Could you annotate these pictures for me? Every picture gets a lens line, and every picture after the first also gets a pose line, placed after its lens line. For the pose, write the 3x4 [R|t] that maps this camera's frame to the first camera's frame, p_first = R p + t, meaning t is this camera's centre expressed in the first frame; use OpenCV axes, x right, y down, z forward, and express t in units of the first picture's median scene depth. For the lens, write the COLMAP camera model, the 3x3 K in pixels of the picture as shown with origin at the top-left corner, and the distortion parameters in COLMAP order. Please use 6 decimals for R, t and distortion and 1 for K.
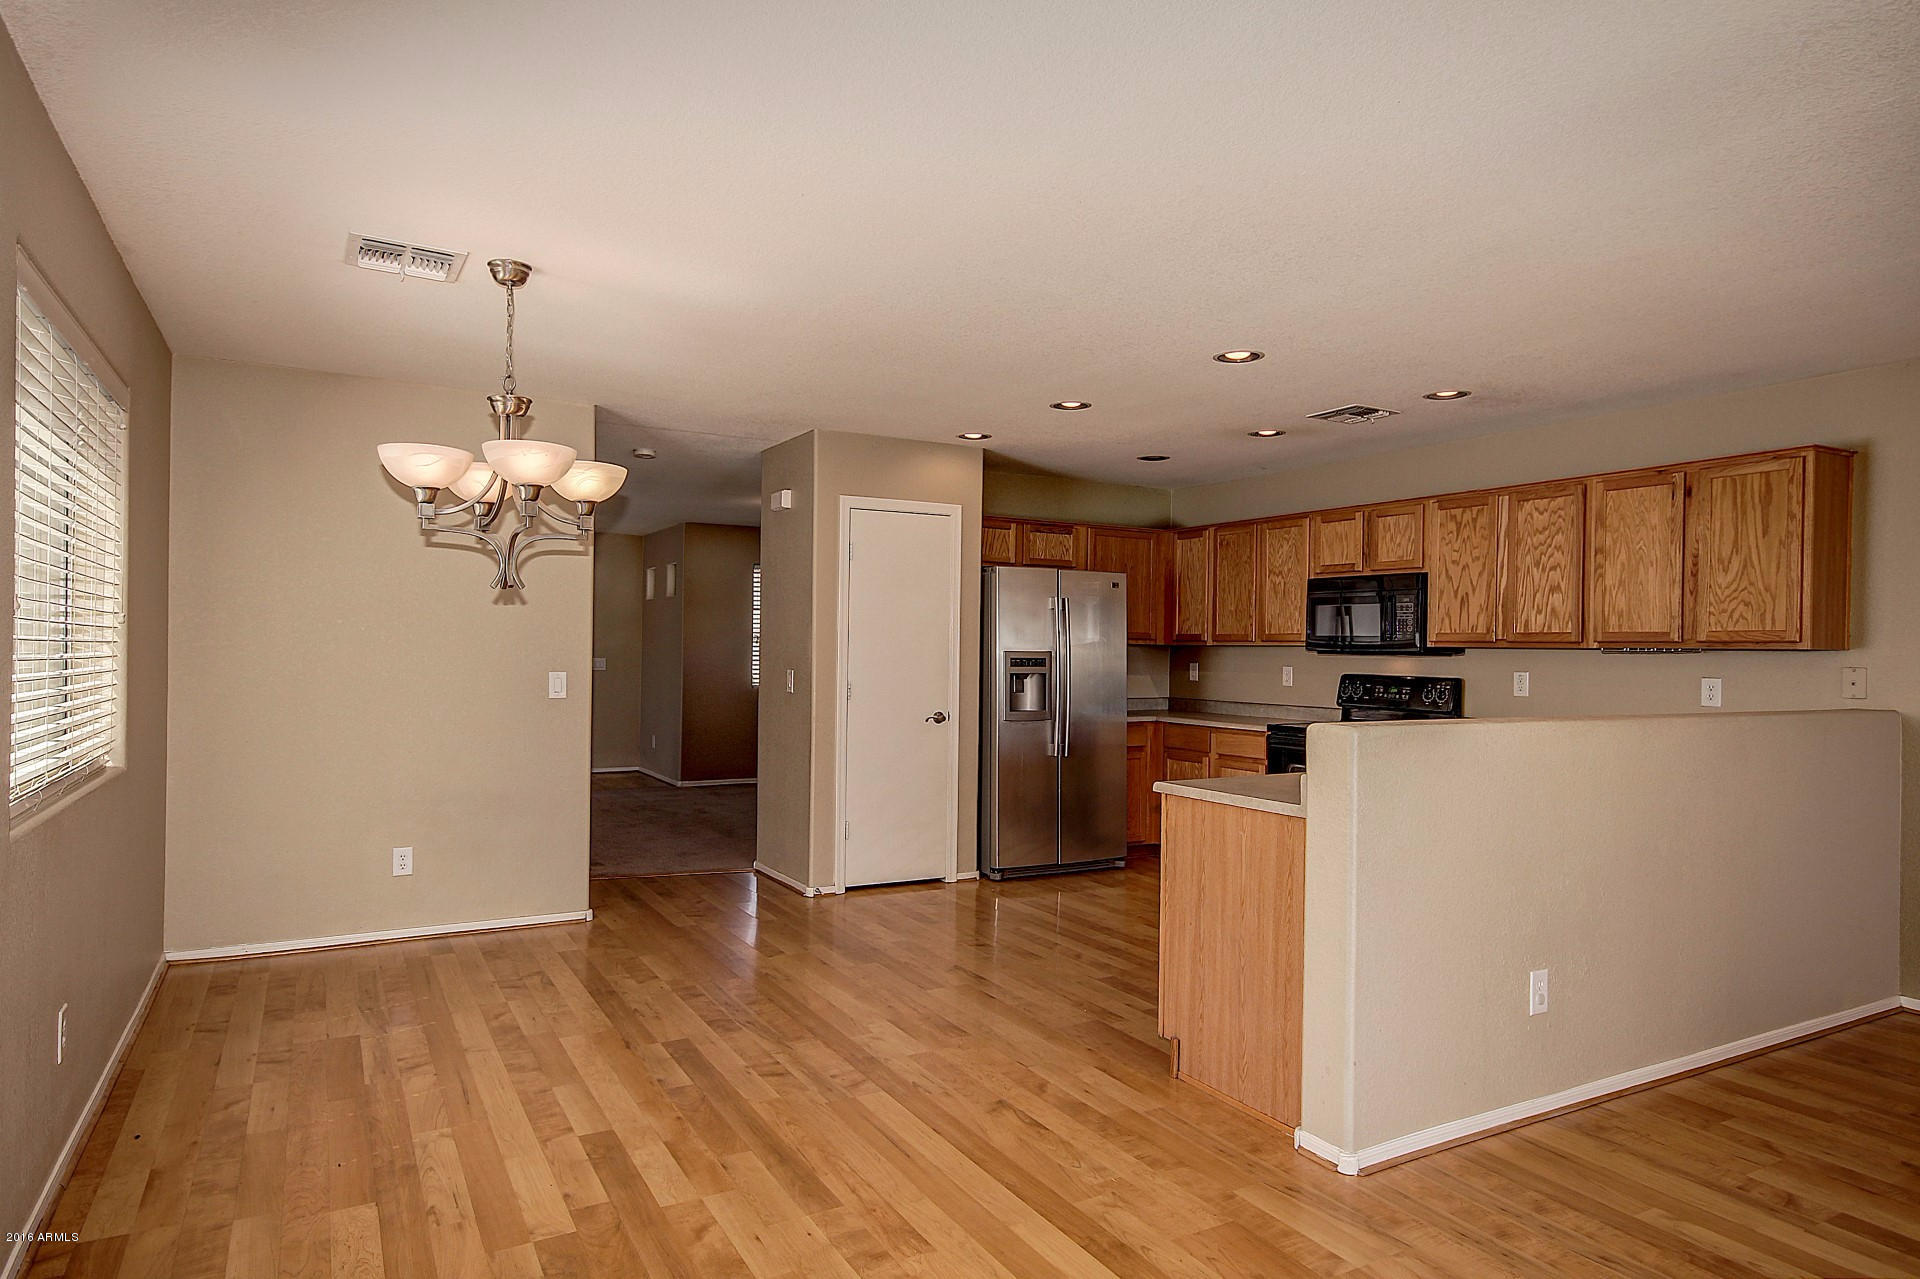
lens RADIAL K [[1120.4, 0, 960.0], [0, 1120.4, 639.5], [0, 0, 1]] dist [0.005976, 0.001830]
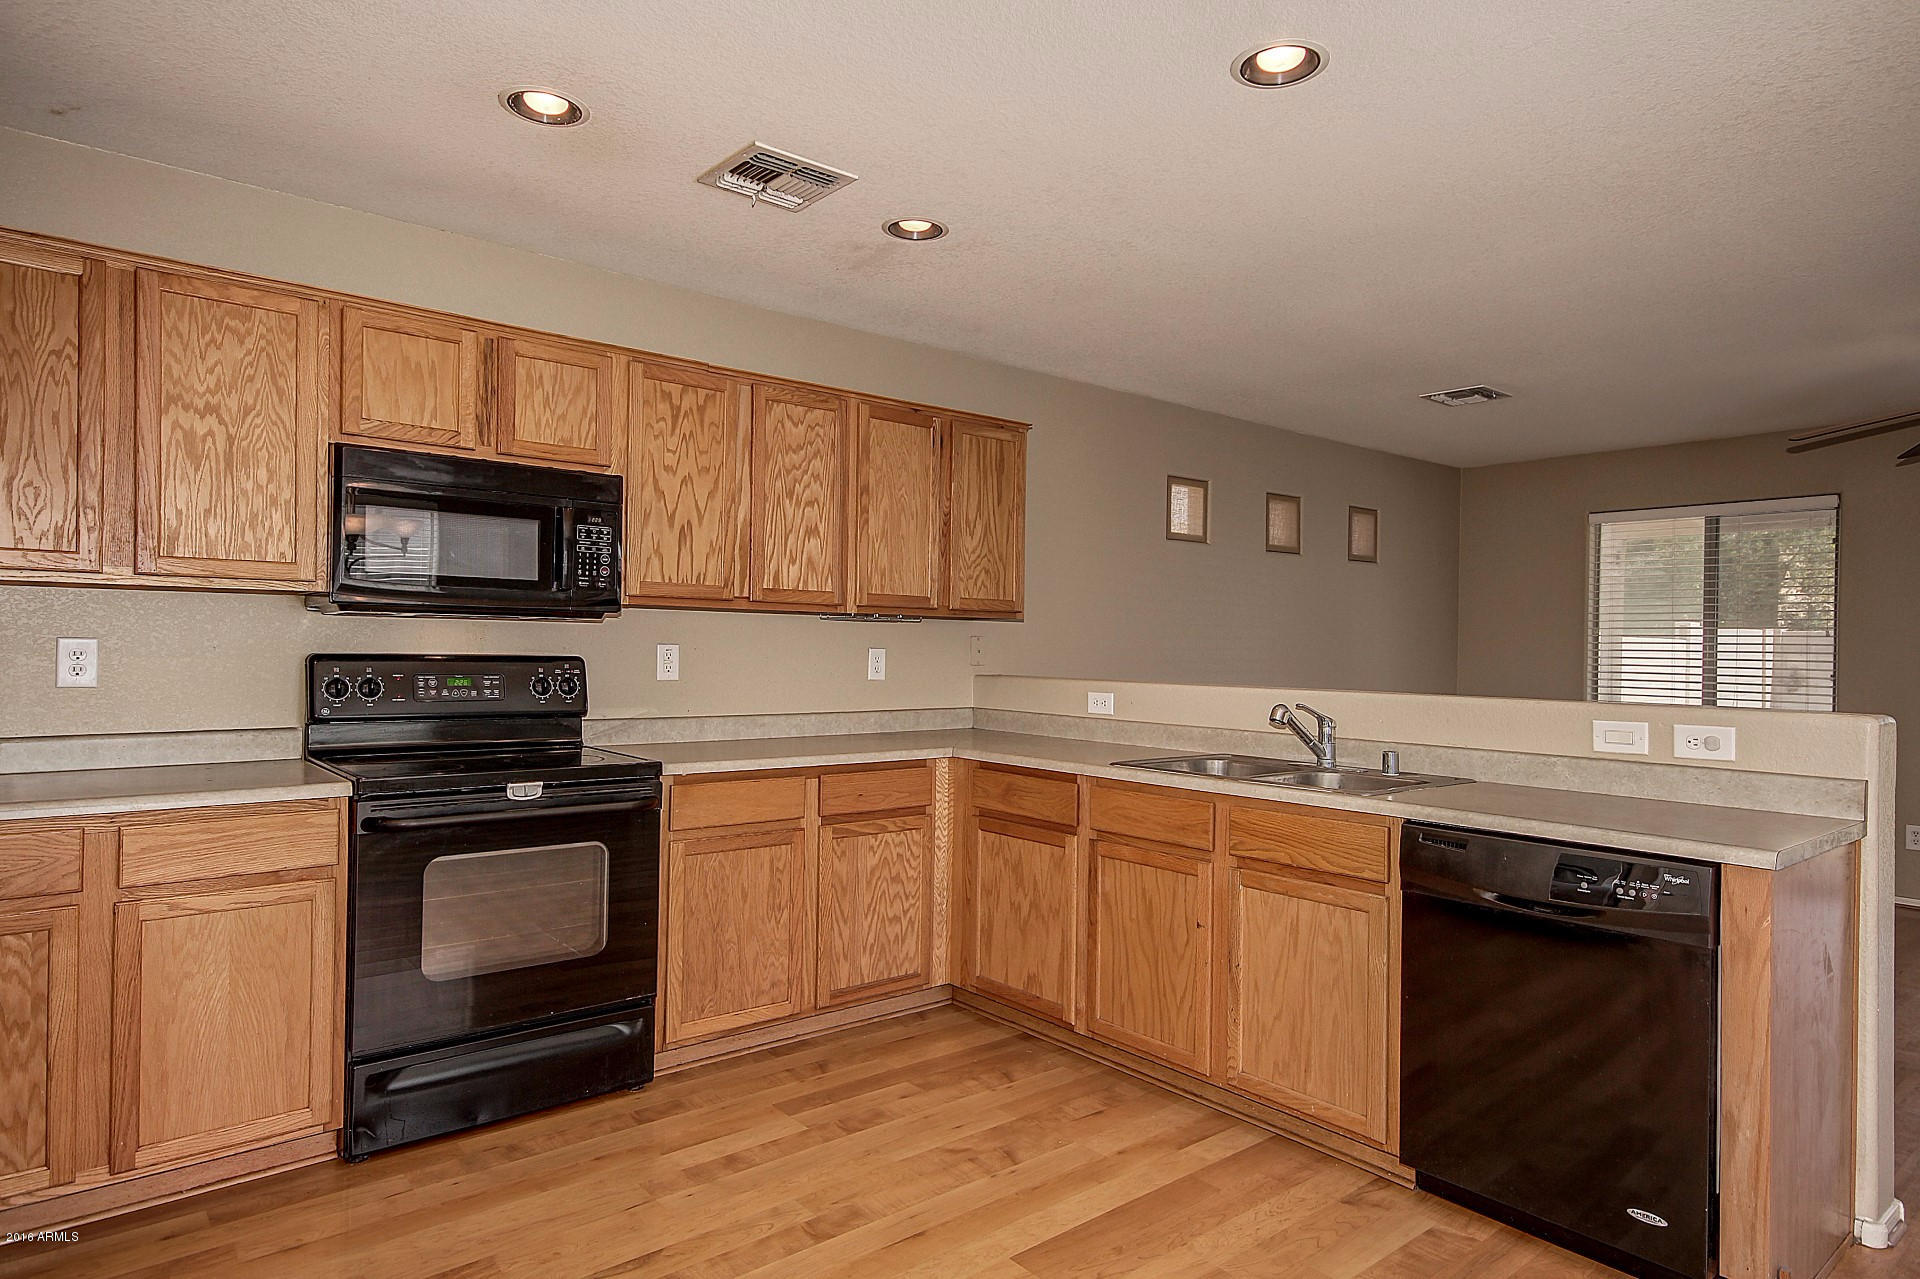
lens RADIAL K [[1120.4, 0, 960.0], [0, 1120.4, 639.5], [0, 0, 1]] dist [0.005976, 0.001830]
pose [[-0.181913, -0.012937, 0.983230, -0.193268], [-0.026757, 0.999608, 0.008202, 0.015489], [-0.982951, -0.024816, -0.182188, 0.927527]]
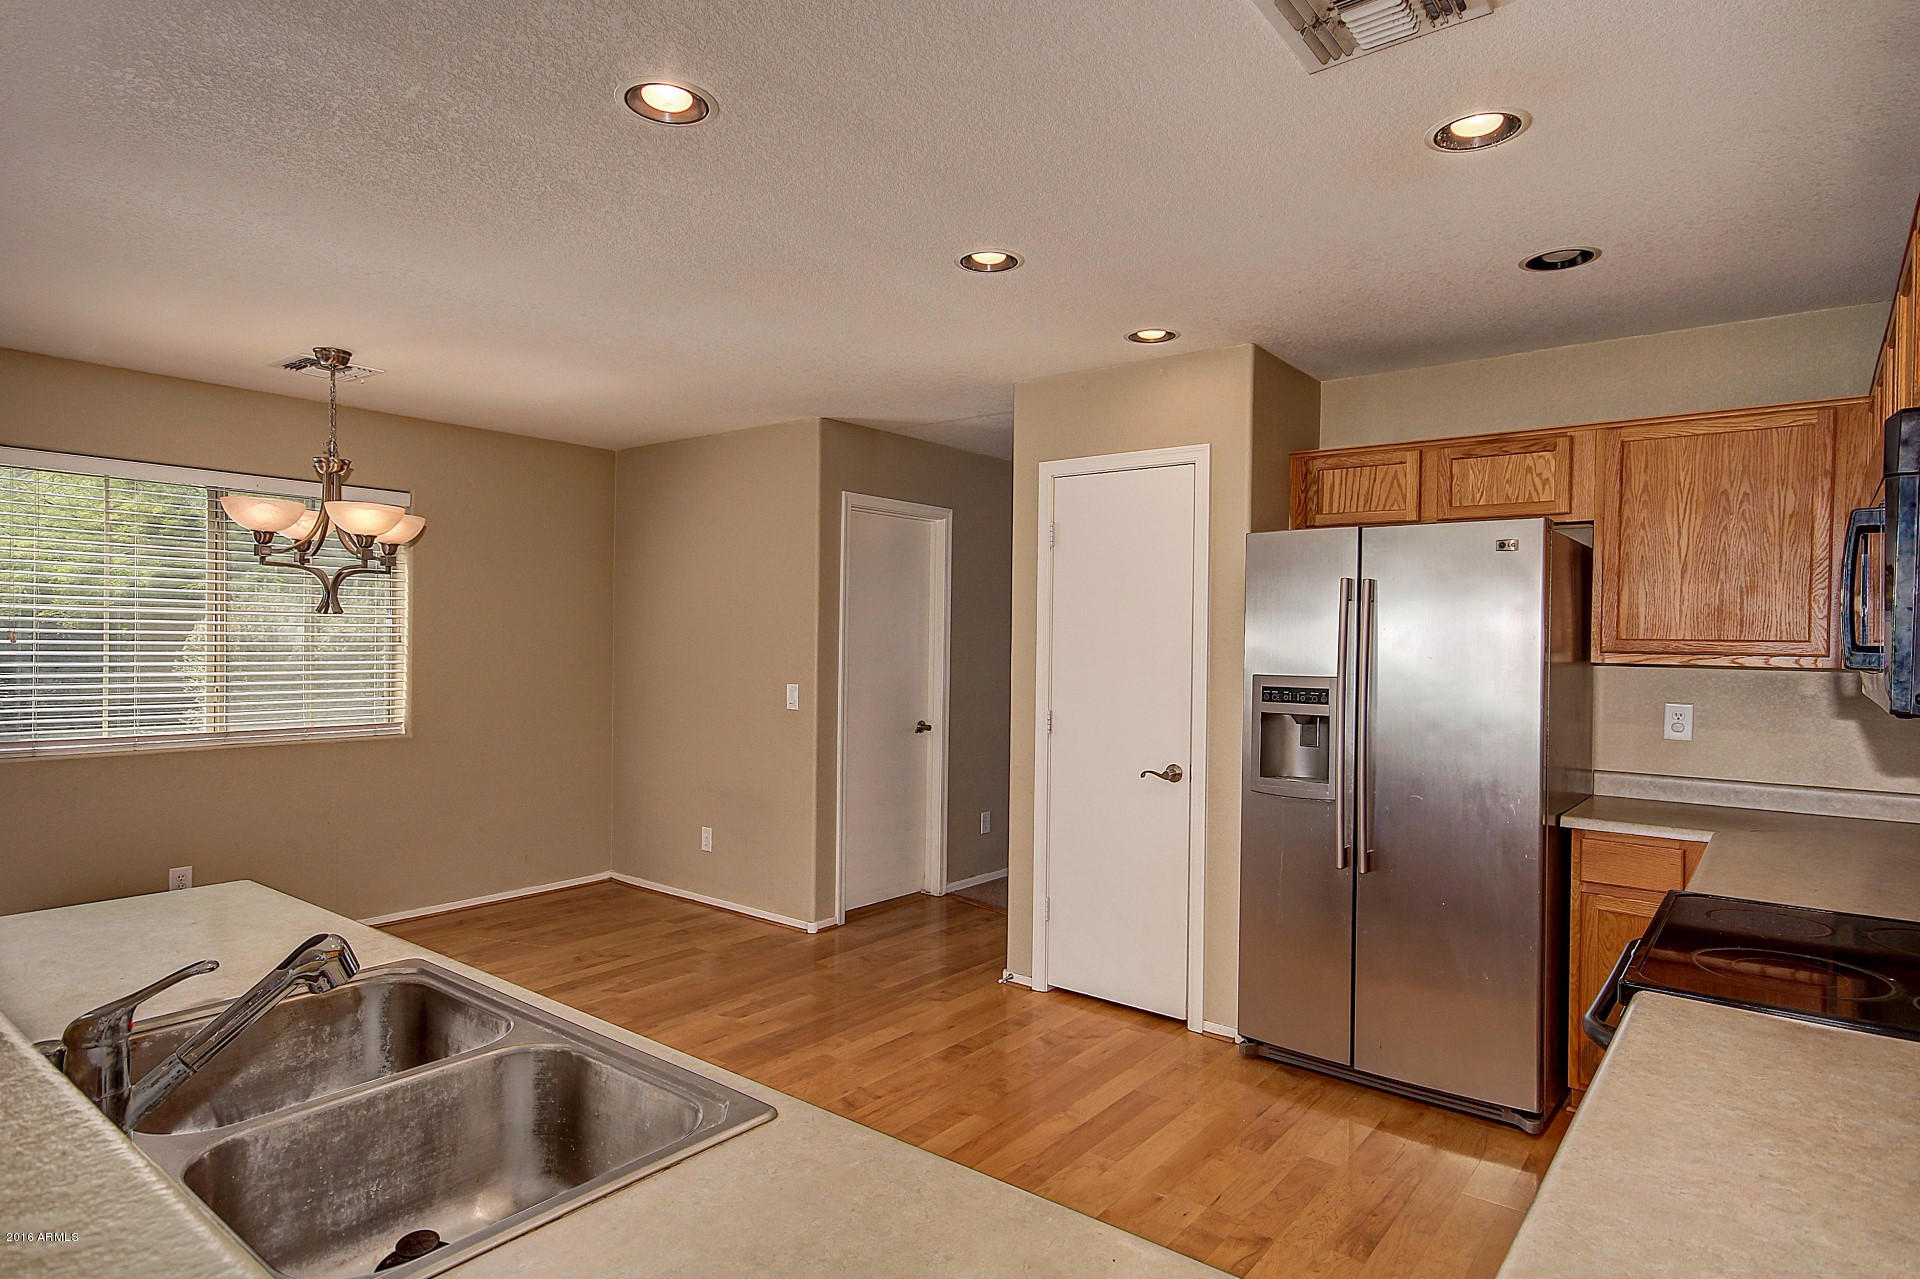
lens RADIAL K [[1050.2, 0, 953.5], [0, 1050.2, 645.8], [0, 0, 1]] dist [0.018473, 0.000474]
pose [[0.379566, -0.003940, -0.925156, 0.550164], [0.000273, 0.999991, -0.004147, -0.003265], [0.925165, 0.001321, 0.379563, 0.702728]]
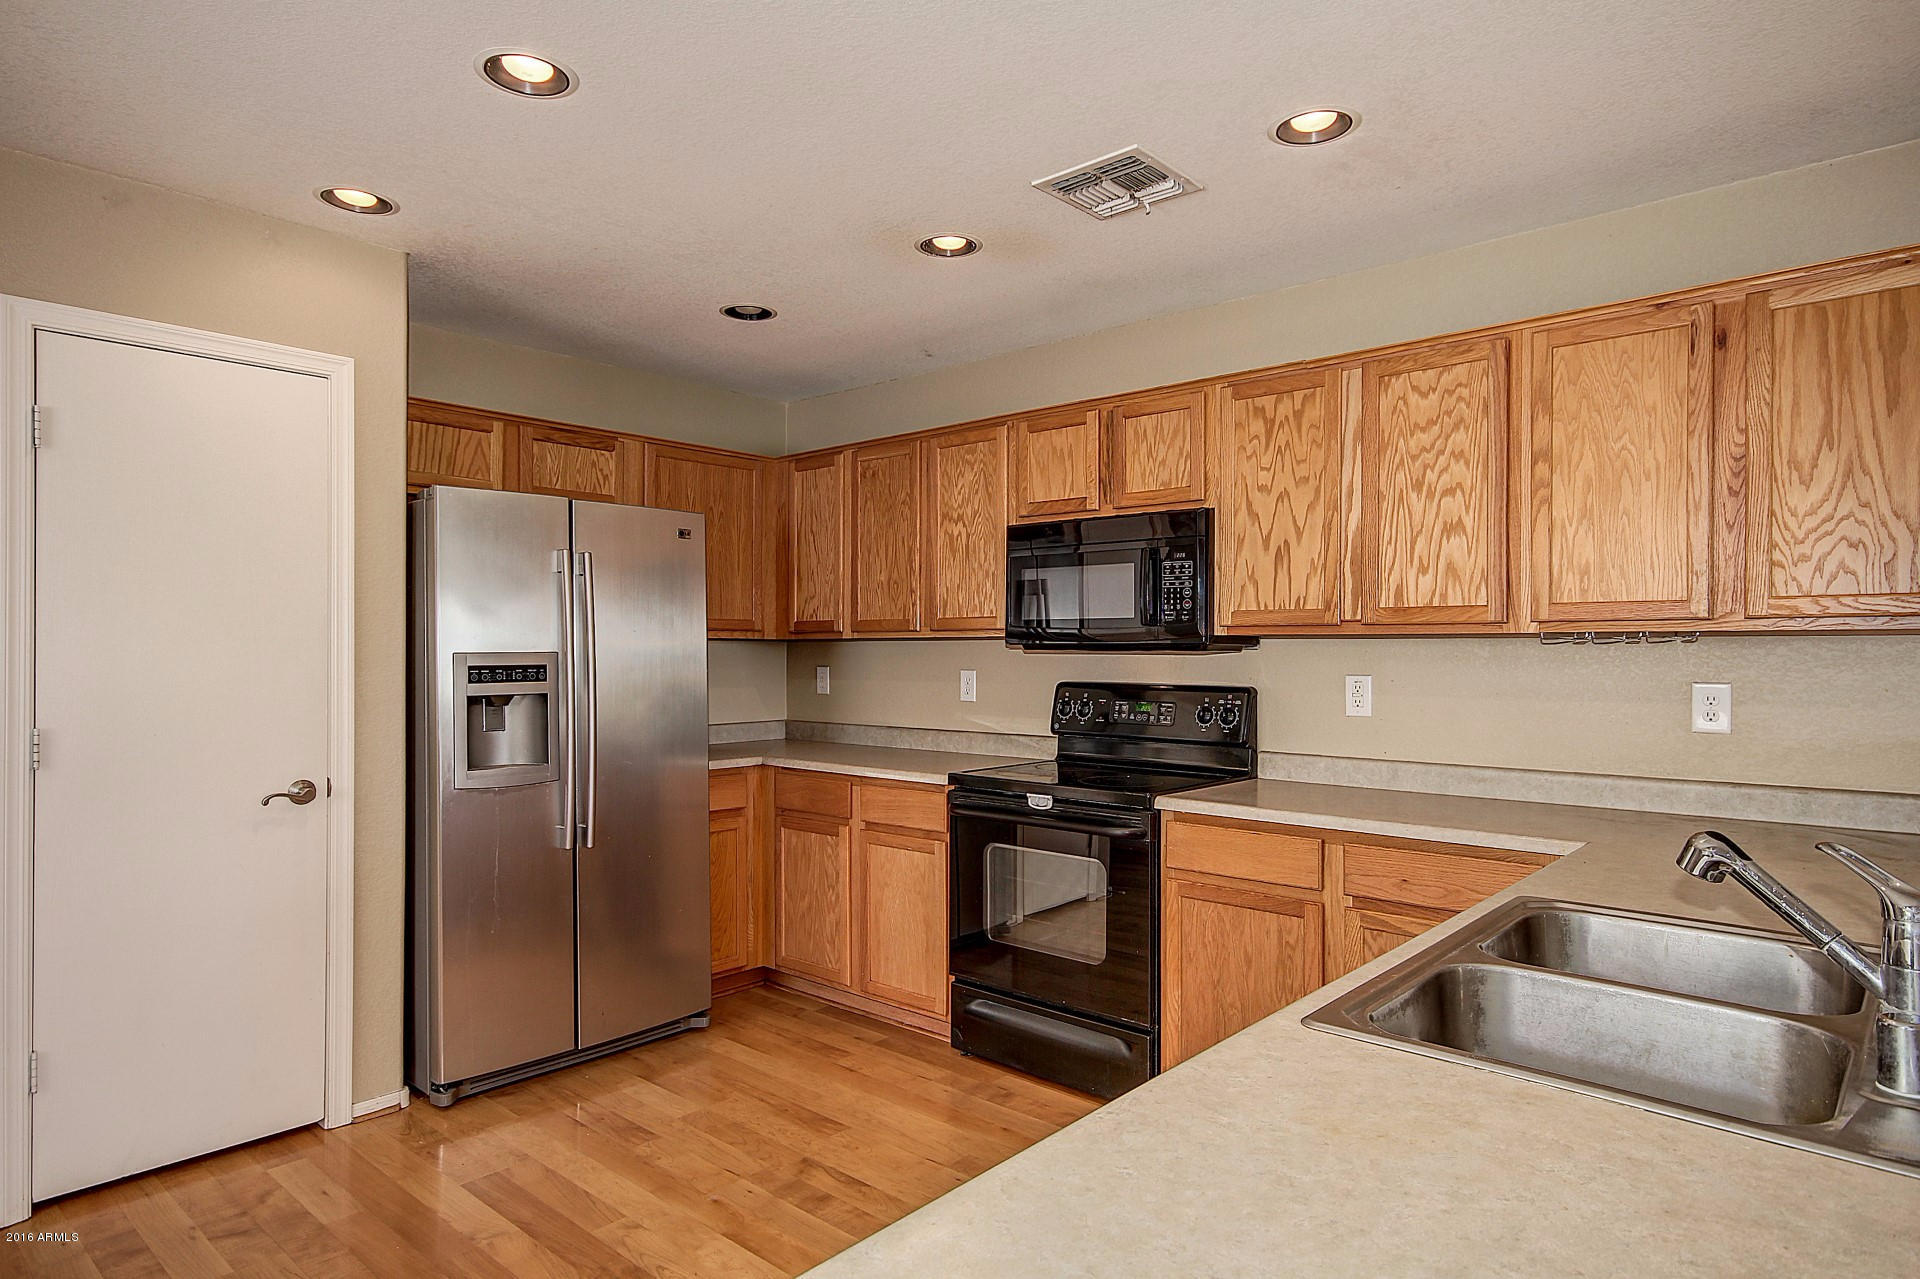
lens RADIAL K [[1096.0, 0, 960.0], [0, 1096.0, 639.5], [0, 0, 1]] dist [-0.000697, 0.014898]
pose [[0.946352, -0.011137, 0.322946, 0.105975], [0.010760, 0.999938, 0.002955, 0.005634], [-0.322959, 0.000679, 0.946413, 0.501002]]
